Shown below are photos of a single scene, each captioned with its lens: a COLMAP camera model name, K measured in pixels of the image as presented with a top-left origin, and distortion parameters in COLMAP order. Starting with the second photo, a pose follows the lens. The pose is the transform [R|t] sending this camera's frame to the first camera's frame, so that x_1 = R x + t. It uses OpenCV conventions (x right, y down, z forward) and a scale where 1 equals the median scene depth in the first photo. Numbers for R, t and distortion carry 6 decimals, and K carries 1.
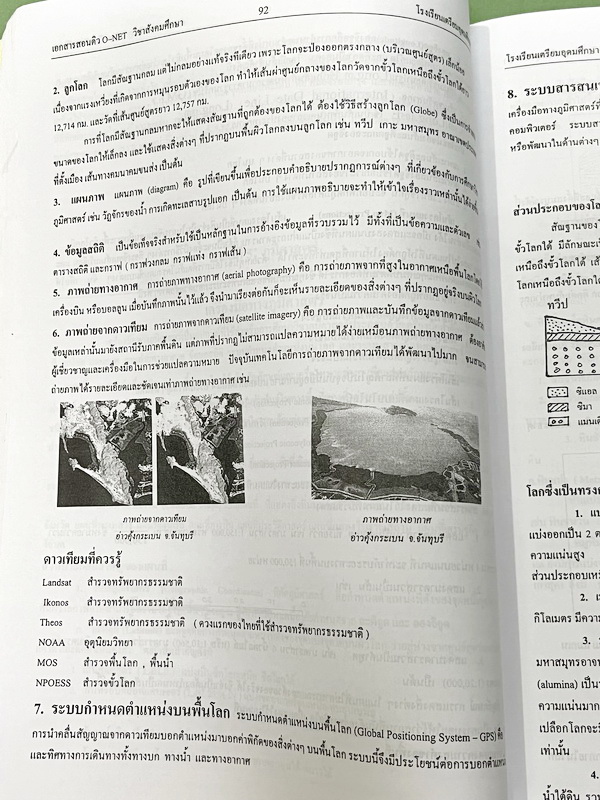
lens RADIAL K [[1054.2, 0, 300.0], [0, 1054.2, 400.0], [0, 0, 1]] dist [0.108434, -0.390147]
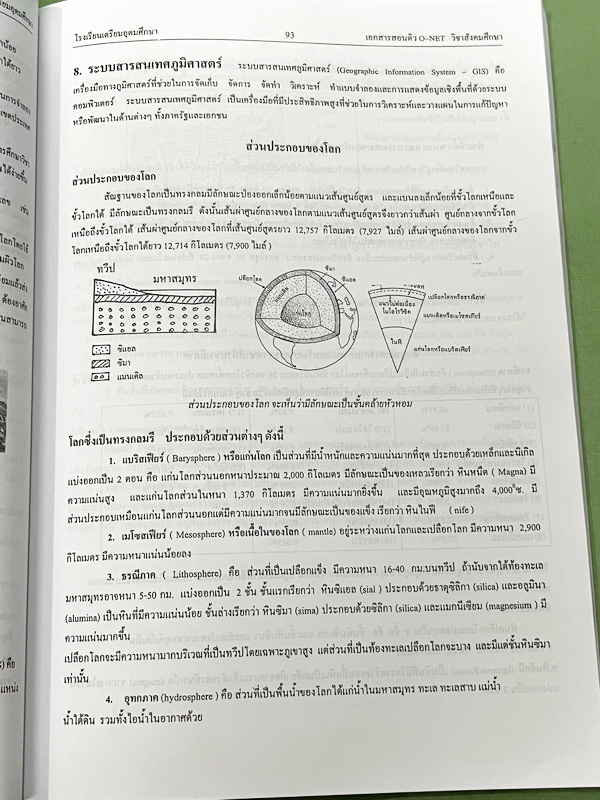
lens RADIAL K [[1054.2, 0, 300.0], [0, 1054.2, 400.0], [0, 0, 1]] dist [0.108434, -0.390147]
pose [[0.997047, -0.007965, 0.076379, 0.358932], [0.007085, 0.999905, 0.011783, 0.032172], [-0.076465, -0.011207, 0.997009, -0.087309]]
